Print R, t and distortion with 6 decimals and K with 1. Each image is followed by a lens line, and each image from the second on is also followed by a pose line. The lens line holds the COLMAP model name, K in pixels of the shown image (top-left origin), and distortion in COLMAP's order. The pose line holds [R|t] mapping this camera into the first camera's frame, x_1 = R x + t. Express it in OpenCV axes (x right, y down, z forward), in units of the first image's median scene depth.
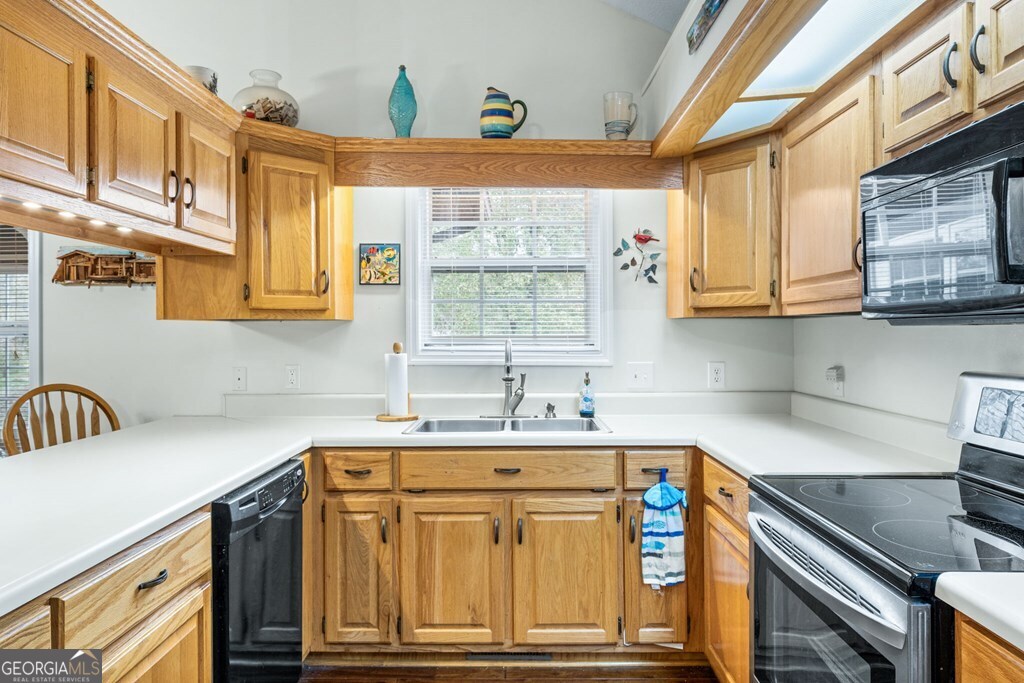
lens RADIAL K [[651.4, 0, 508.2], [0, 651.4, 336.4], [0, 0, 1]] dist [-0.004351, 0.001902]
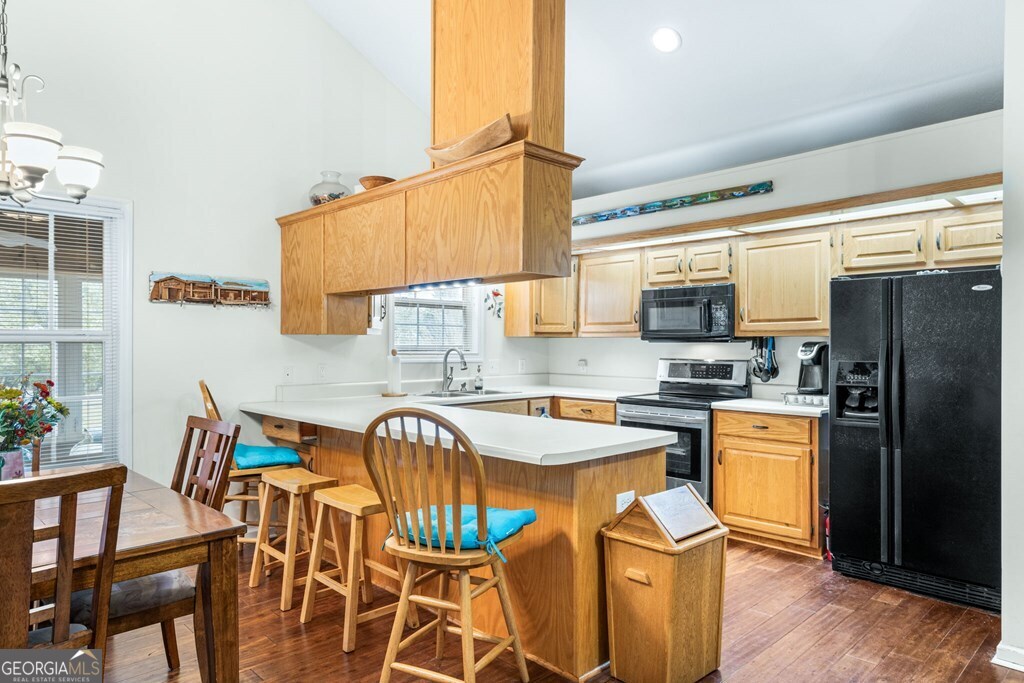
lens RADIAL K [[651.4, 0, 507.2], [0, 651.4, 345.8], [0, 0, 1]] dist [-0.004351, 0.001902]
pose [[0.696365, 0.002528, 0.717683, -1.121054], [-0.001349, 0.999997, -0.002213, 0.003850], [-0.717686, 0.000573, 0.696366, -0.333576]]
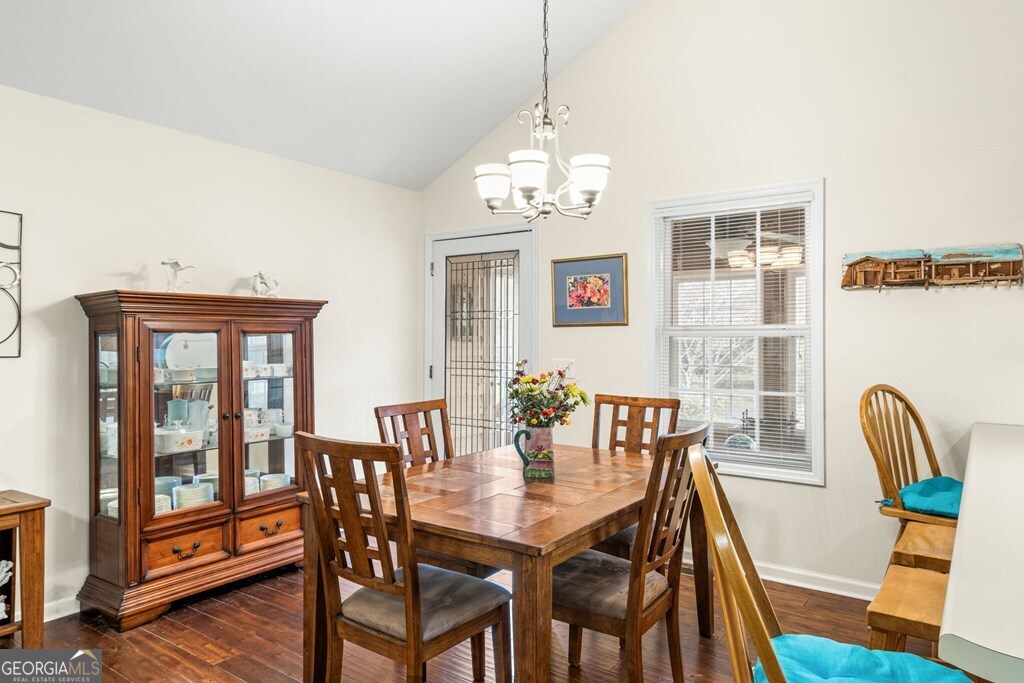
lens RADIAL K [[651.4, 0, 507.5], [0, 651.4, 338.0], [0, 0, 1]] dist [-0.004351, 0.001902]
pose [[0.813464, 0.006033, -0.581584, -0.530445], [-0.004337, 0.999981, 0.004306, -0.004003], [0.581599, -0.000980, 0.813475, -0.179256]]
